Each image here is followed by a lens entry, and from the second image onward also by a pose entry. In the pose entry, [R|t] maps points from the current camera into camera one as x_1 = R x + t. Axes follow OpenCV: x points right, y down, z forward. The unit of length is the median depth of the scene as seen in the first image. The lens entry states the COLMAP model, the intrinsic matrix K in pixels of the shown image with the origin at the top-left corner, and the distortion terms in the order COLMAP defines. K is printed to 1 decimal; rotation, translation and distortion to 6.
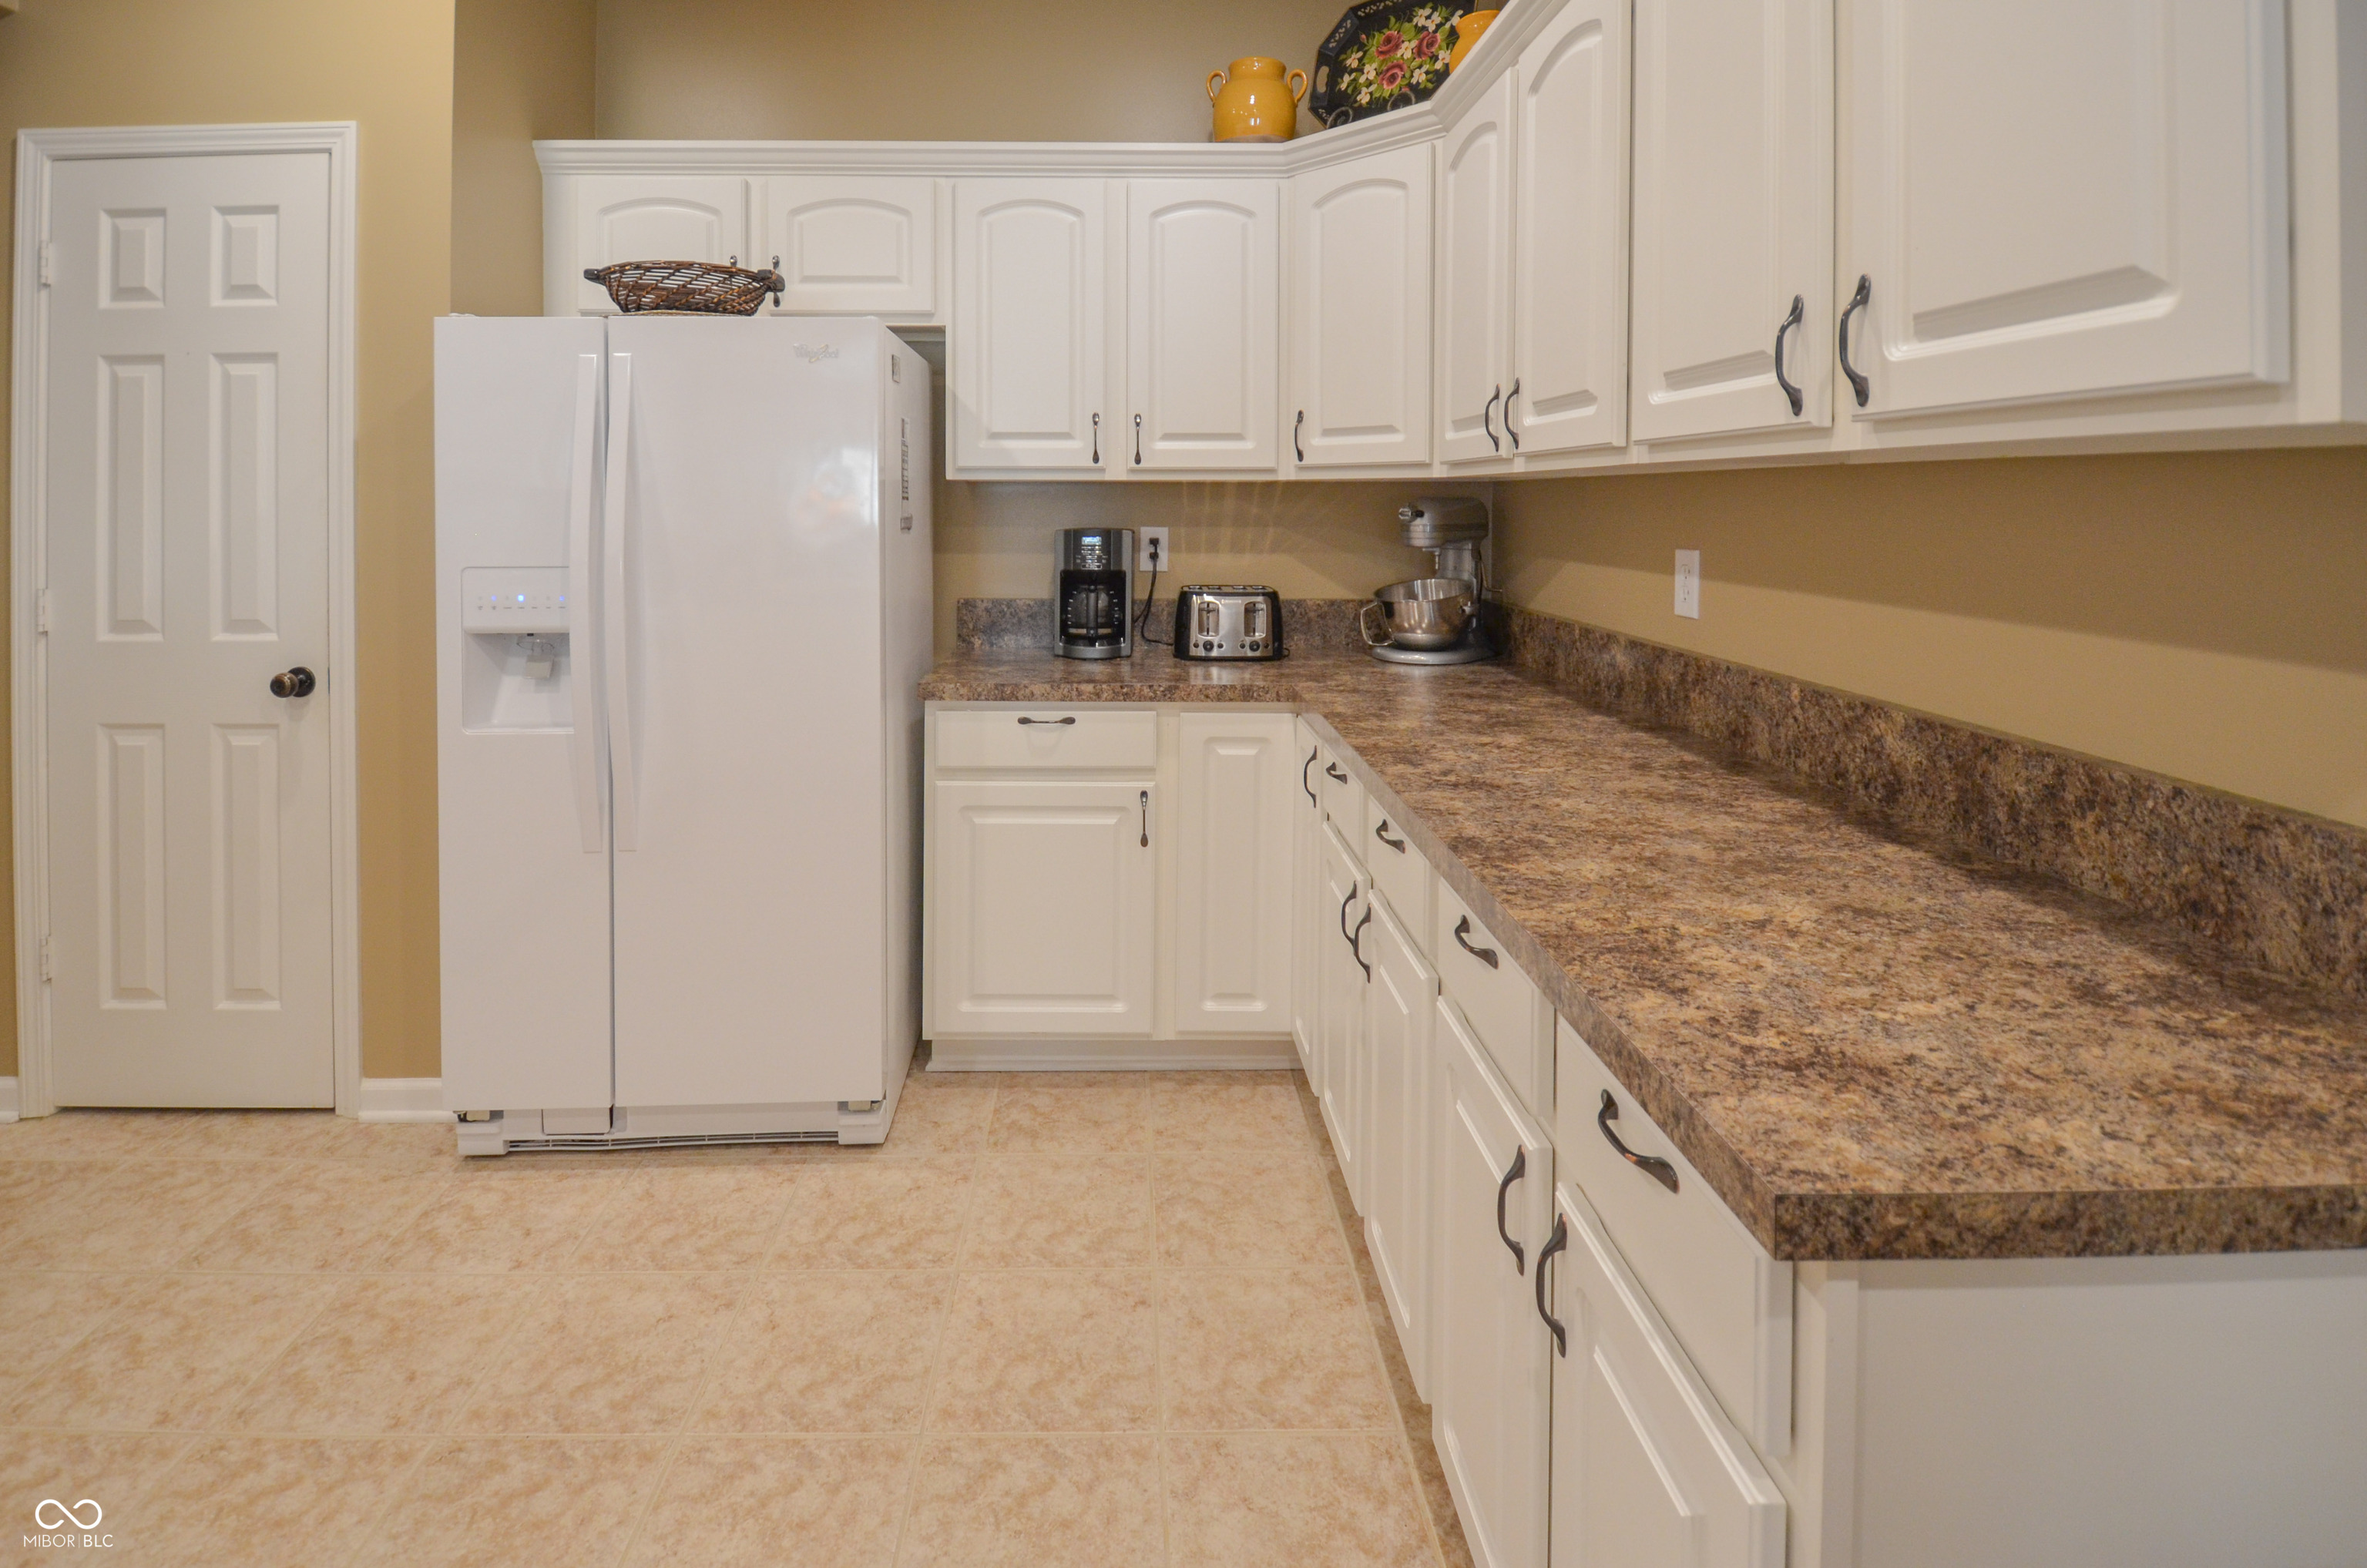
lens RADIAL K [[1112.6, 0, 1149.5], [0, 1112.6, 527.9], [0, 0, 1]] dist [0.025706, -0.018108]
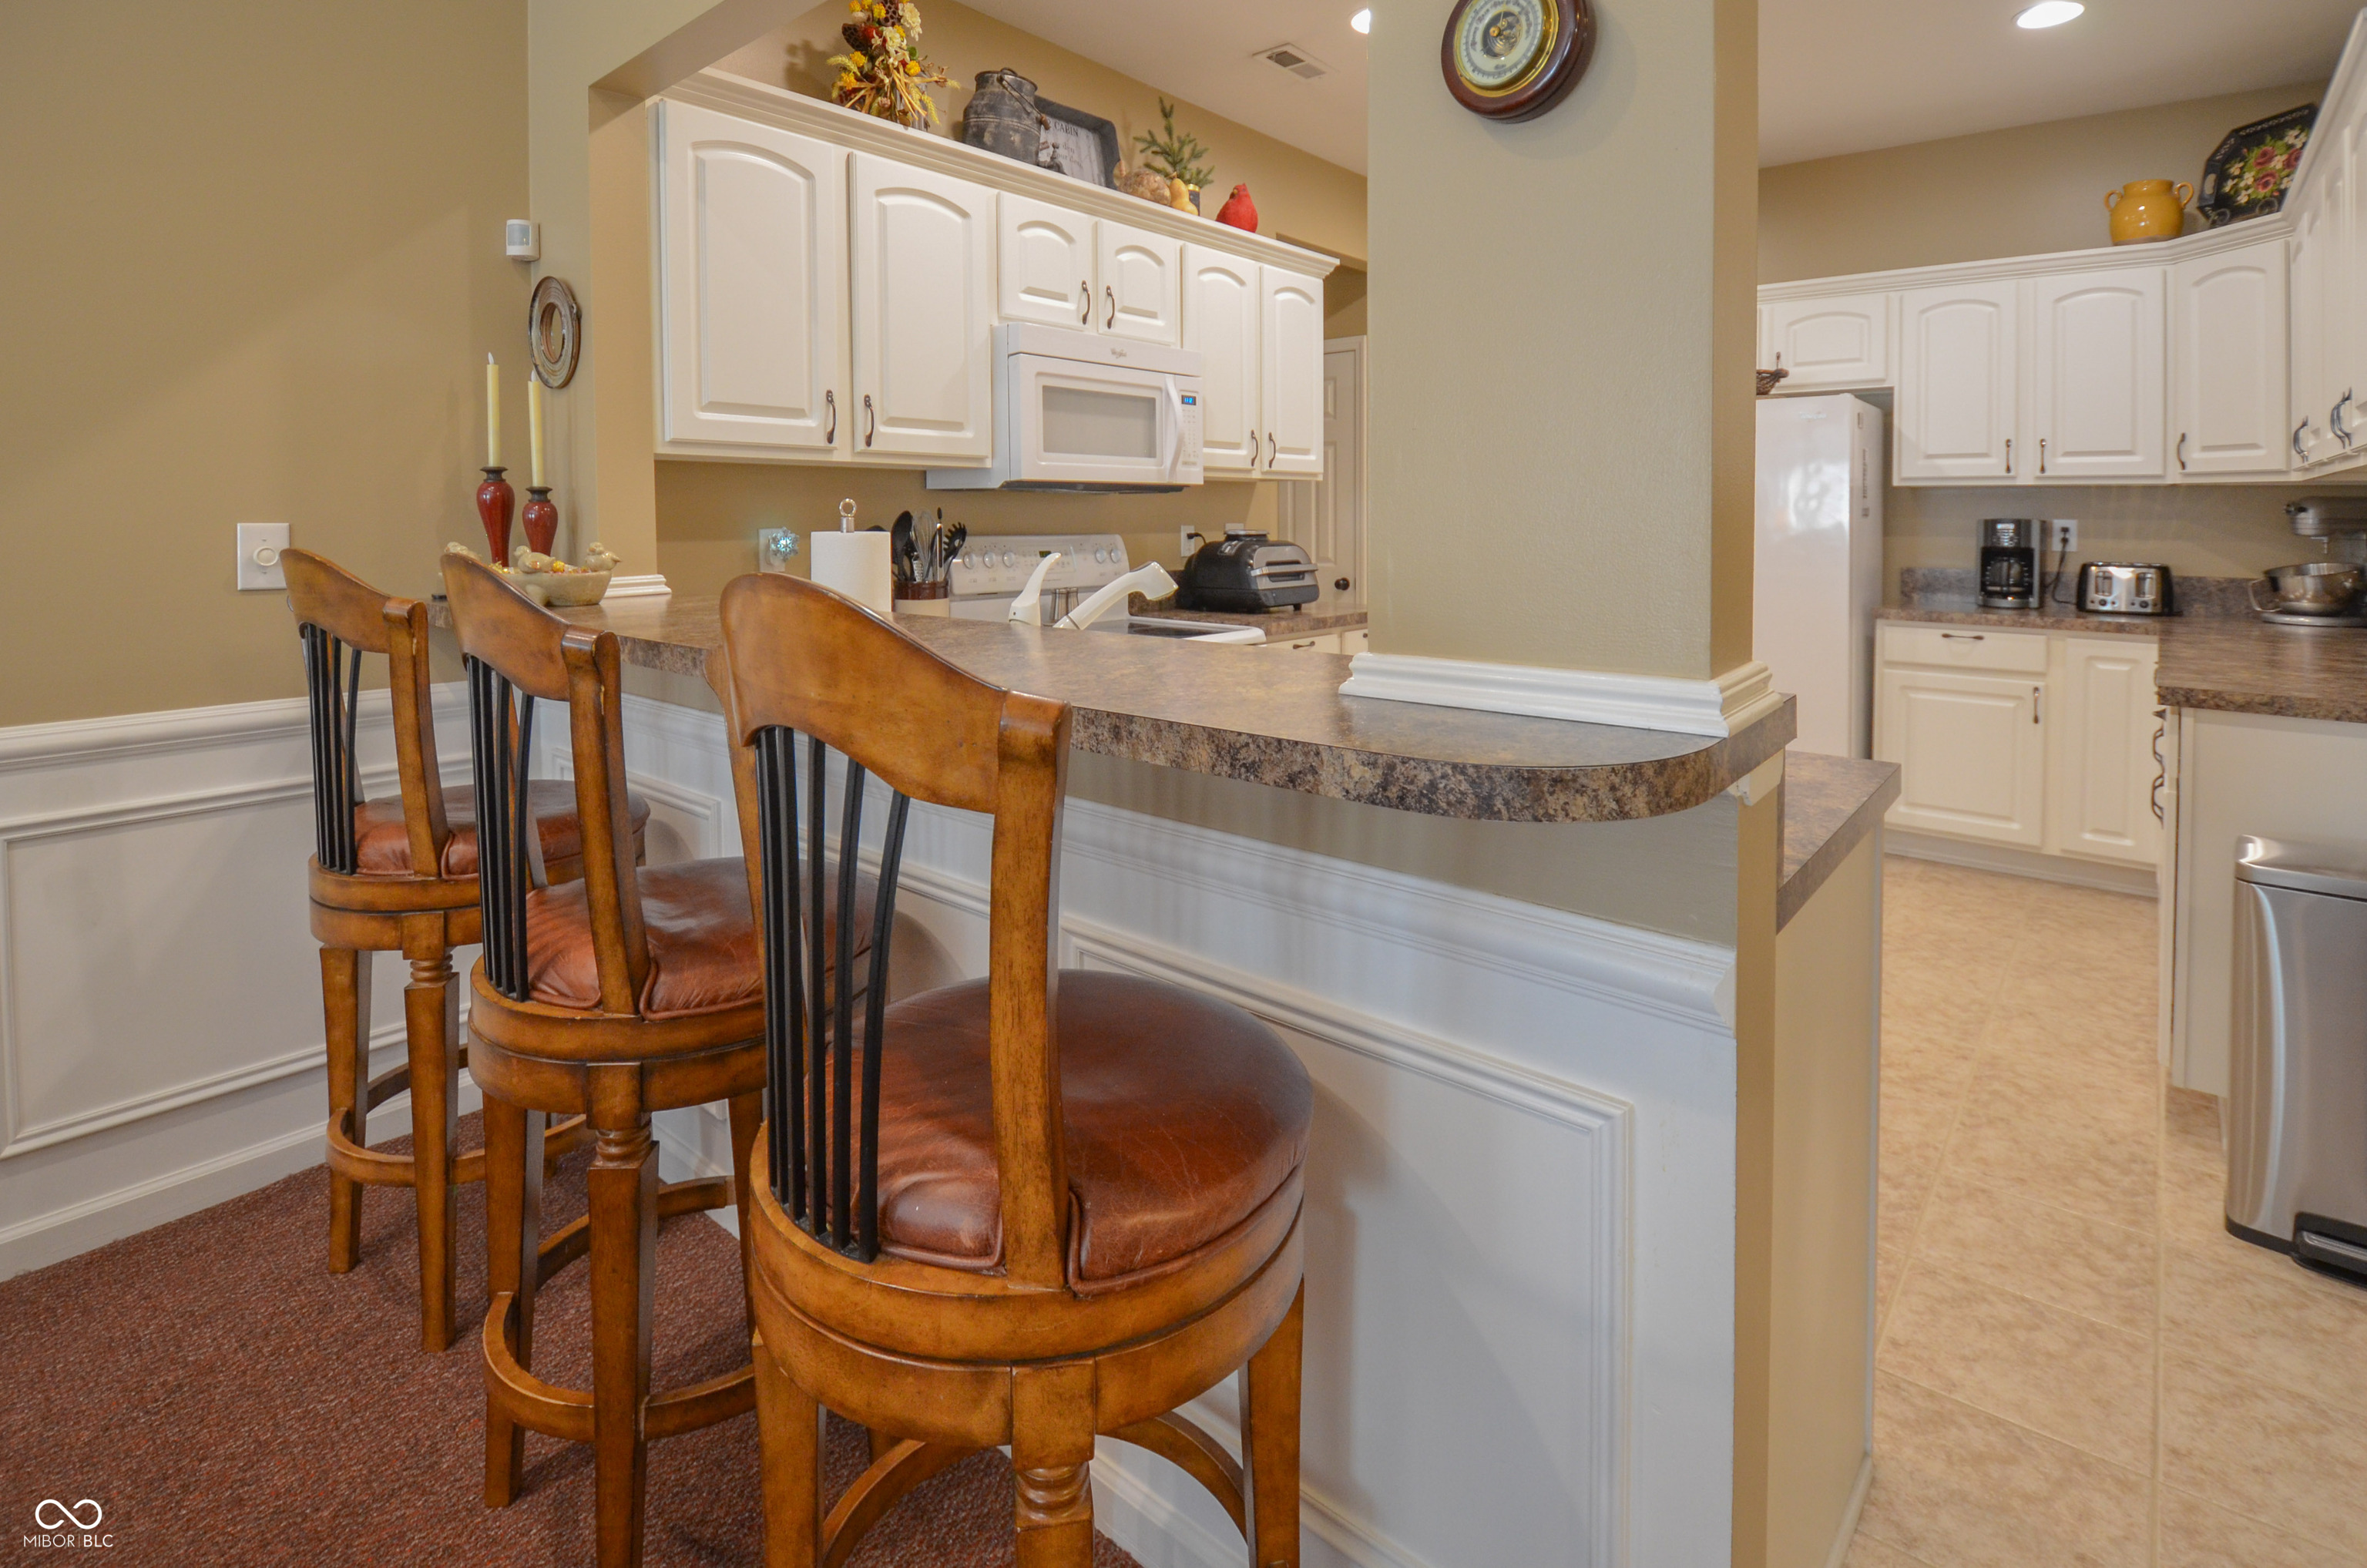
lens RADIAL K [[1193.9, 0, 1181.2], [0, 1193.9, 507.8], [0, 0, 1]] dist [-0.000233, -0.020420]
pose [[0.750685, 0.001485, -0.660658, 0.187871], [-0.019417, 0.999615, -0.019816, 0.043429], [0.660375, 0.027704, 0.750425, -0.998533]]
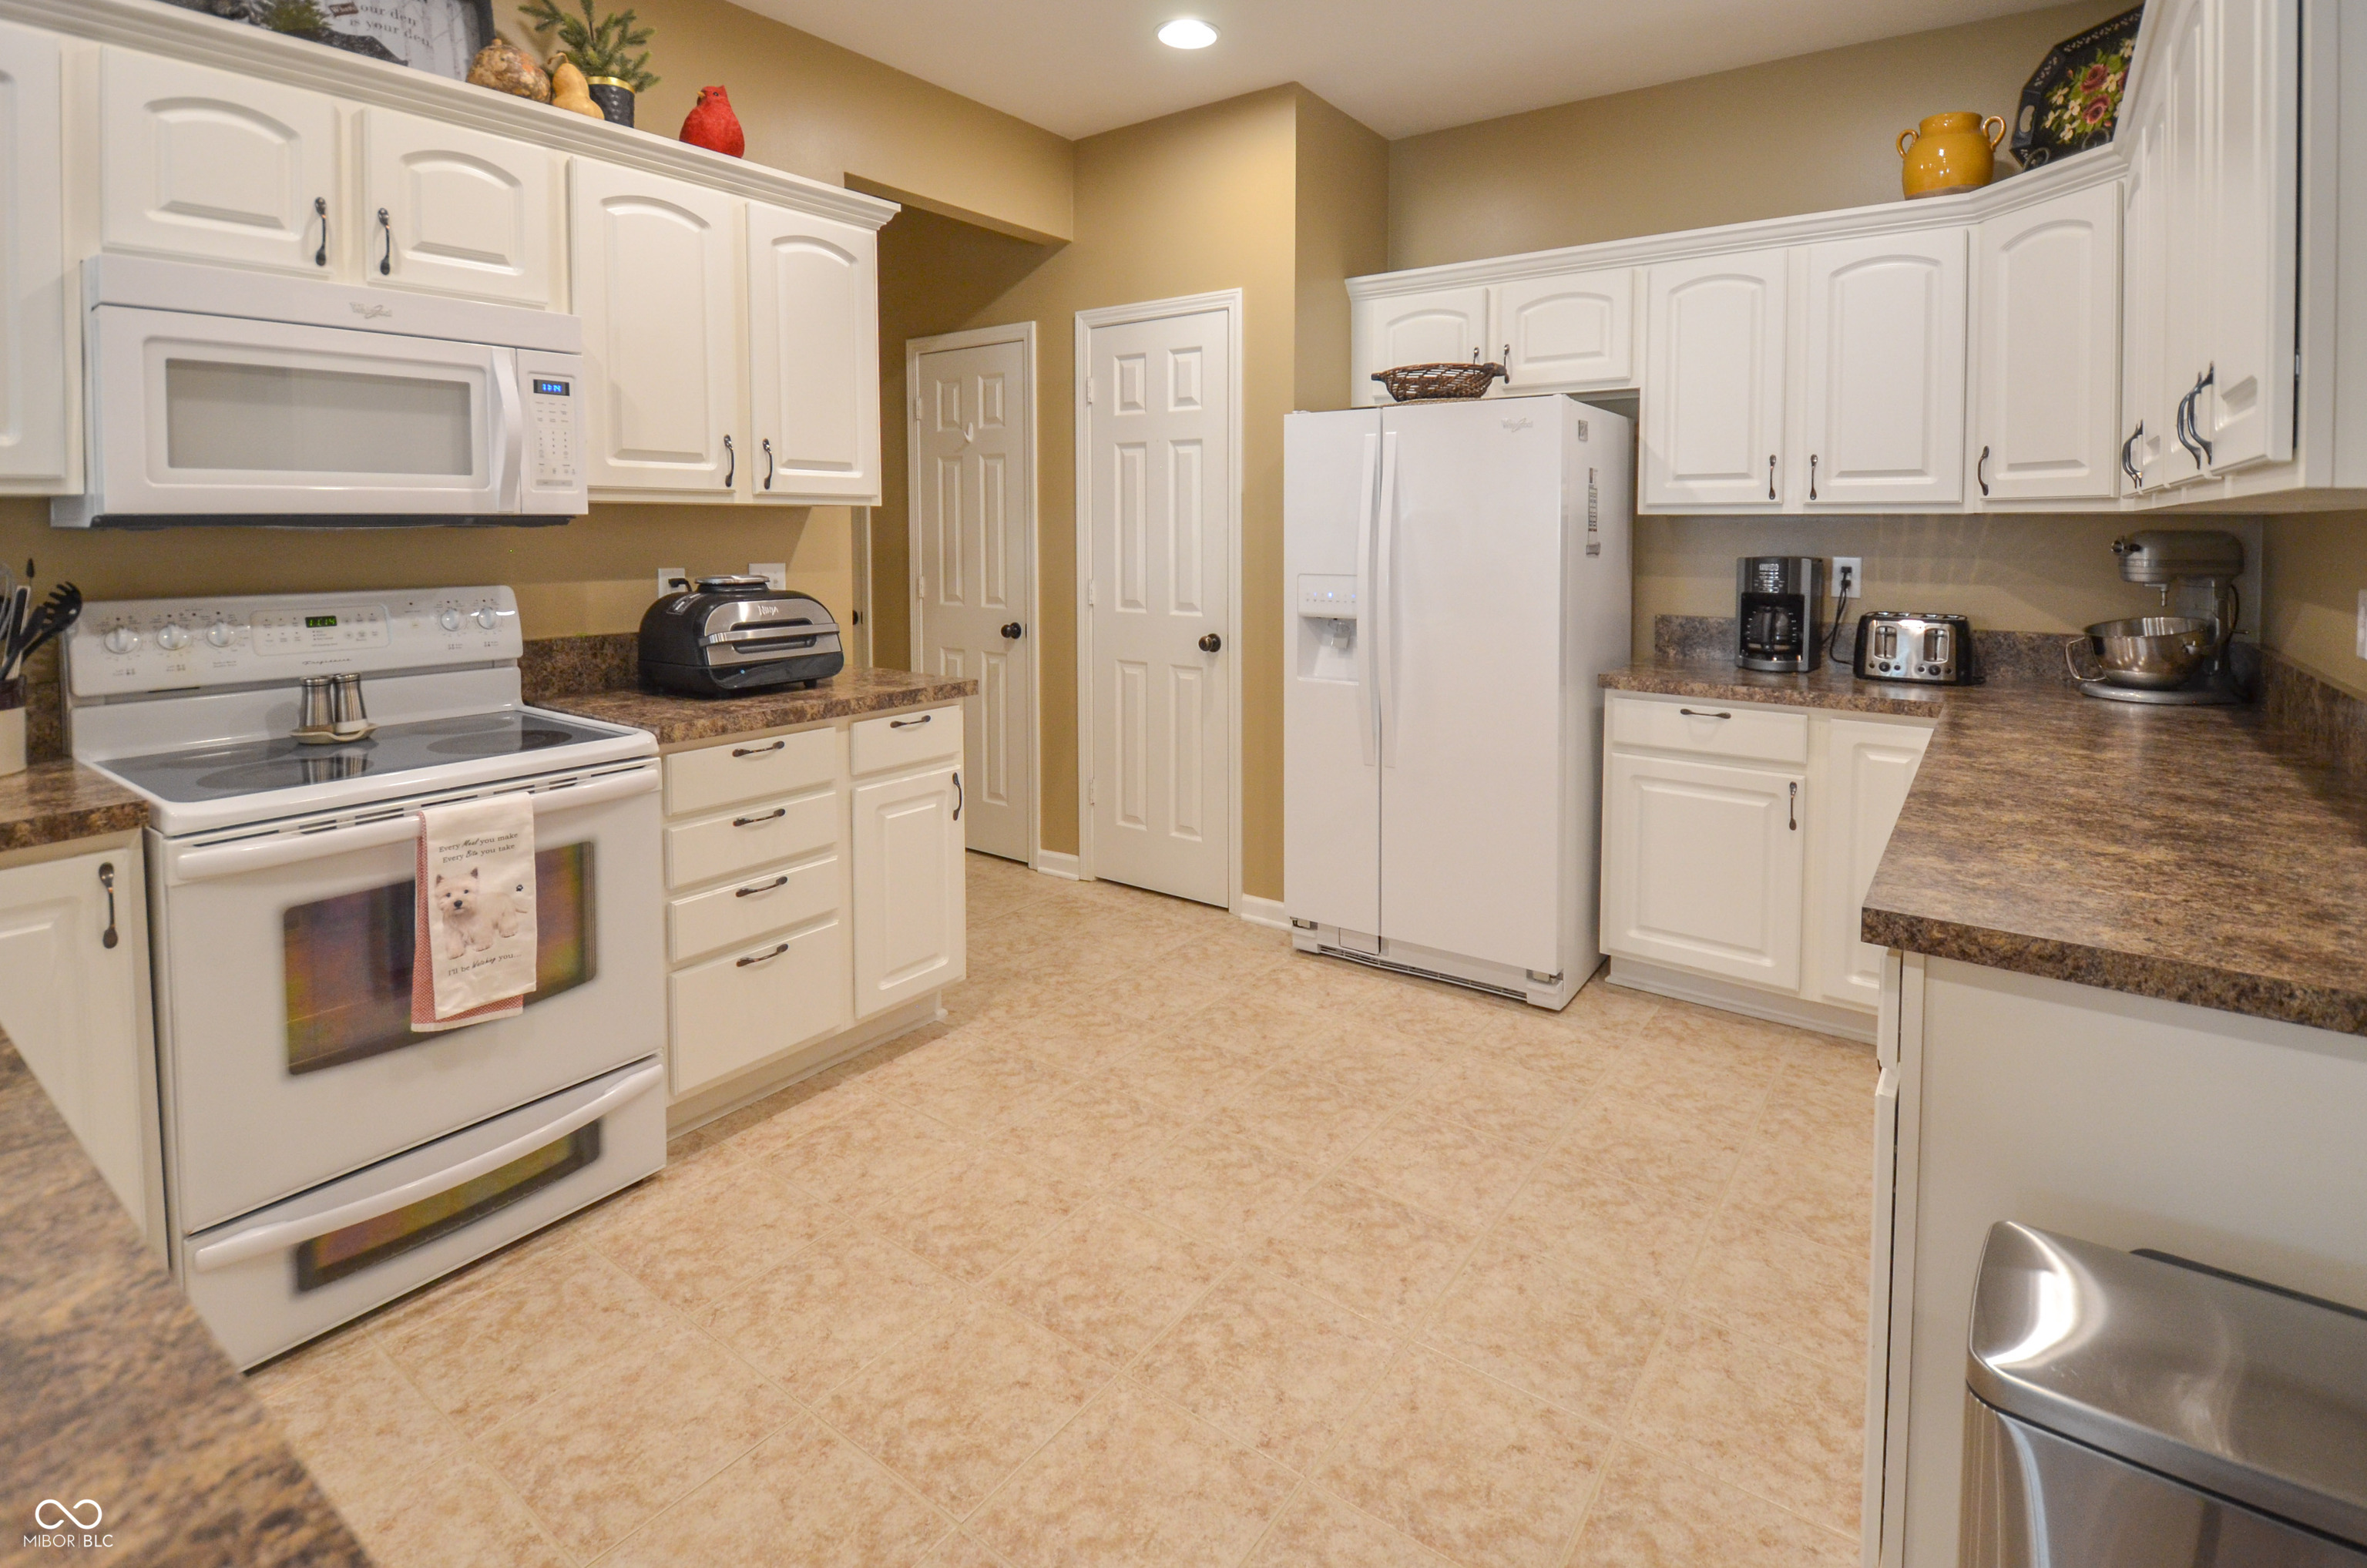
lens RADIAL K [[1140.0, 0, 1210.6], [0, 1140.0, 554.5], [0, 0, 1]] dist [0.021088, -0.040762]
pose [[0.800902, 0.016094, -0.598579, 0.215192], [-0.016726, 0.999850, 0.004504, 0.003106], [0.598562, 0.006405, 0.801051, -0.314734]]
